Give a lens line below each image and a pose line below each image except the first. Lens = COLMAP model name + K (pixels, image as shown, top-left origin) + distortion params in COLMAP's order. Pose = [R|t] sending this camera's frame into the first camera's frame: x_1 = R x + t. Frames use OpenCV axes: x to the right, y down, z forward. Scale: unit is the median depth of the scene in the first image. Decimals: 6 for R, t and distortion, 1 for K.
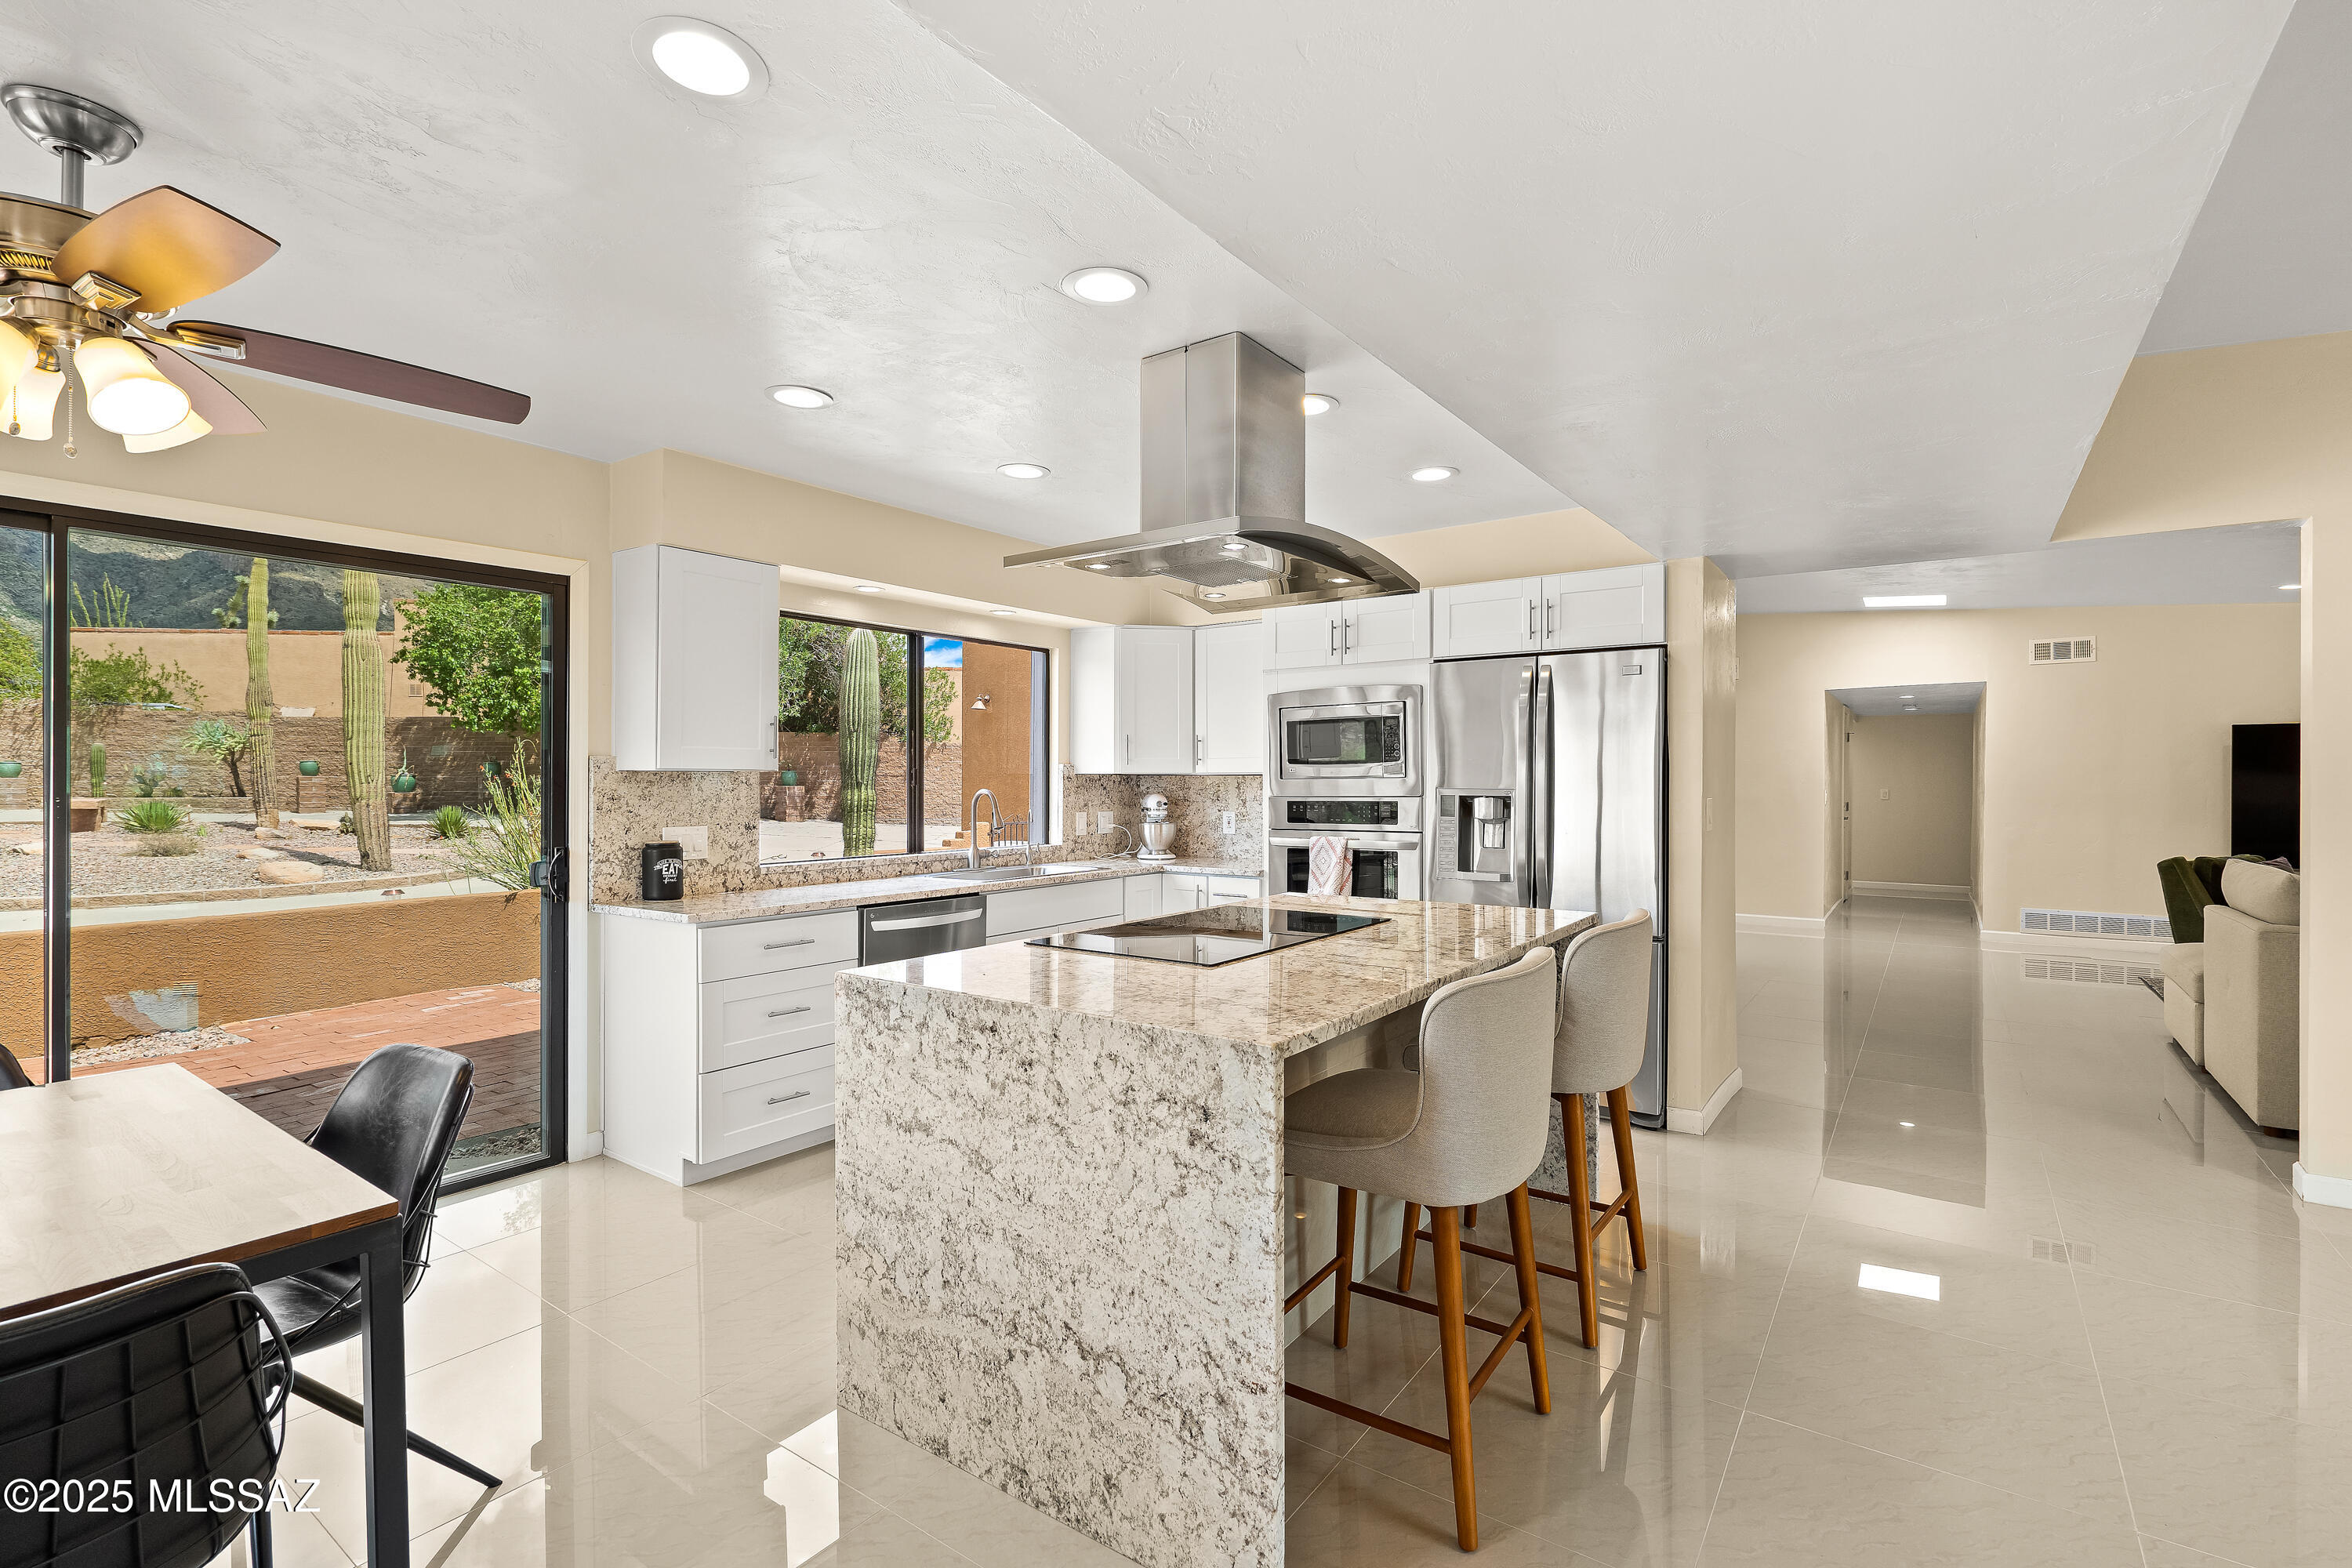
lens RADIAL K [[1079.1, 0, 1182.3], [0, 1079.1, 784.3], [0, 0, 1]] dist [-0.002762, 0.001416]
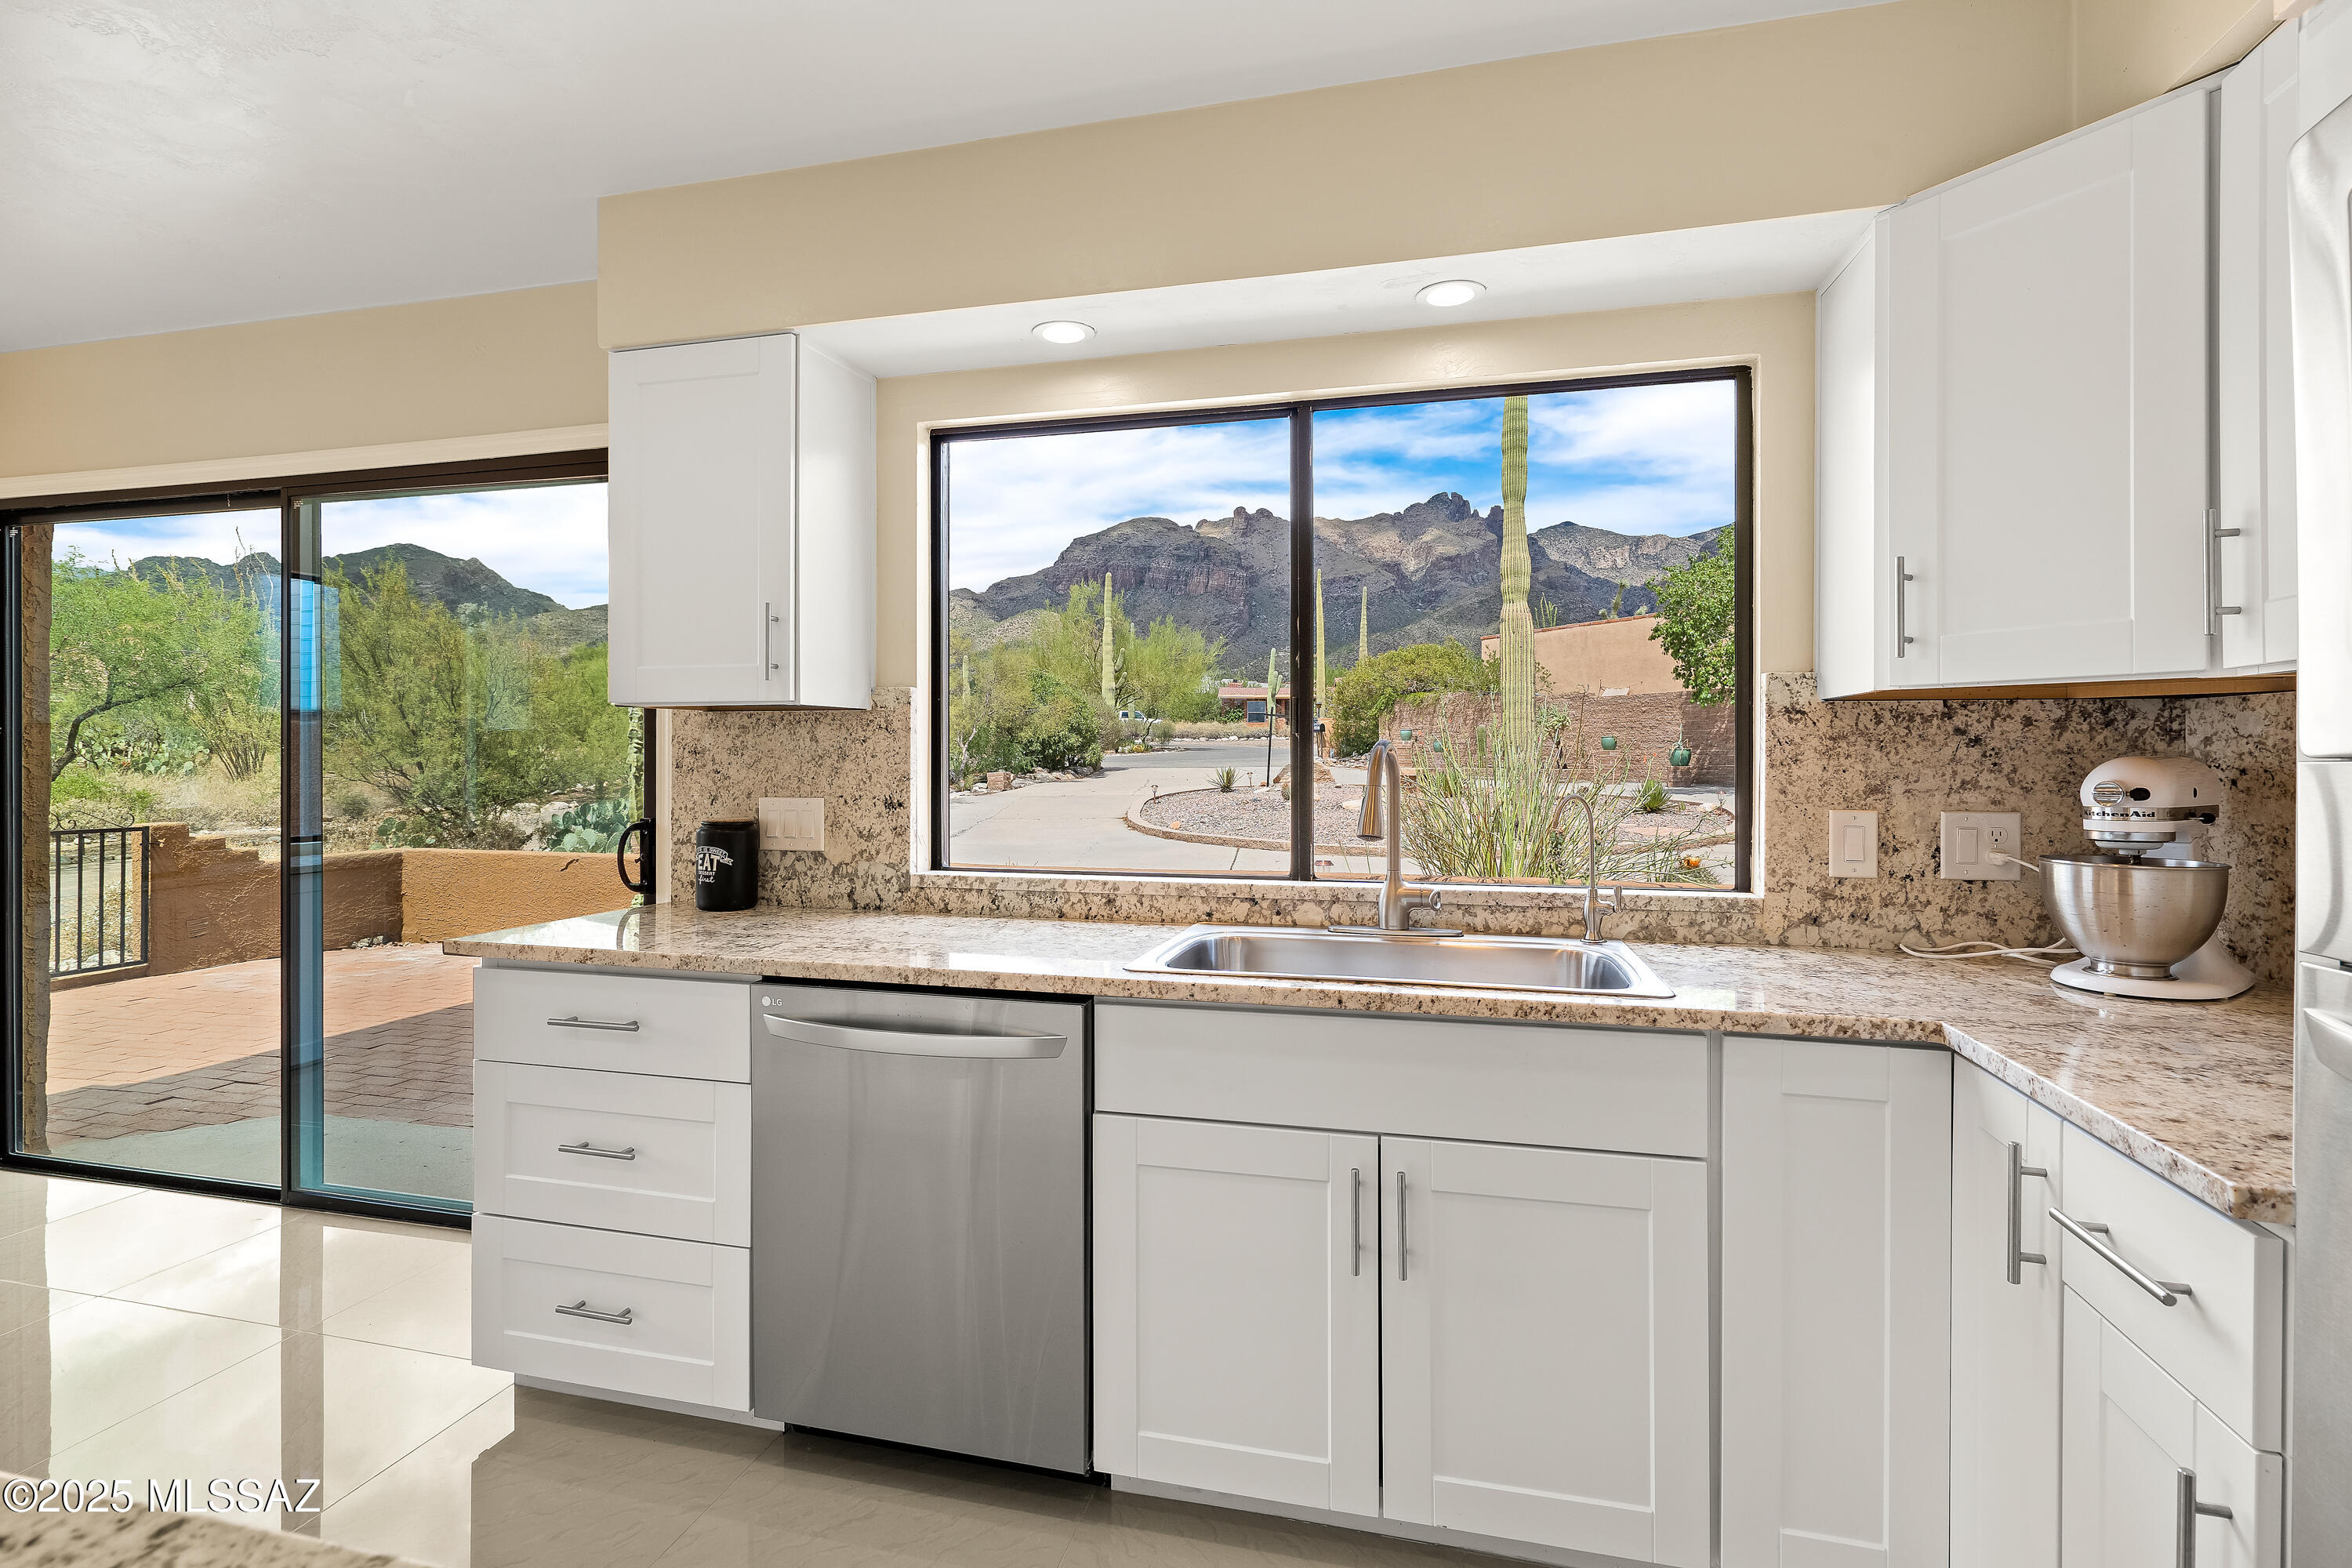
lens RADIAL K [[1079.1, 0, 1170.2], [0, 1079.1, 753.3], [0, 0, 1]] dist [-0.002762, 0.001416]
pose [[0.361101, -0.002925, -0.932522, 0.204314], [-0.004587, 0.999977, -0.004913, 0.014212], [0.932515, 0.006052, 0.361080, 0.934187]]
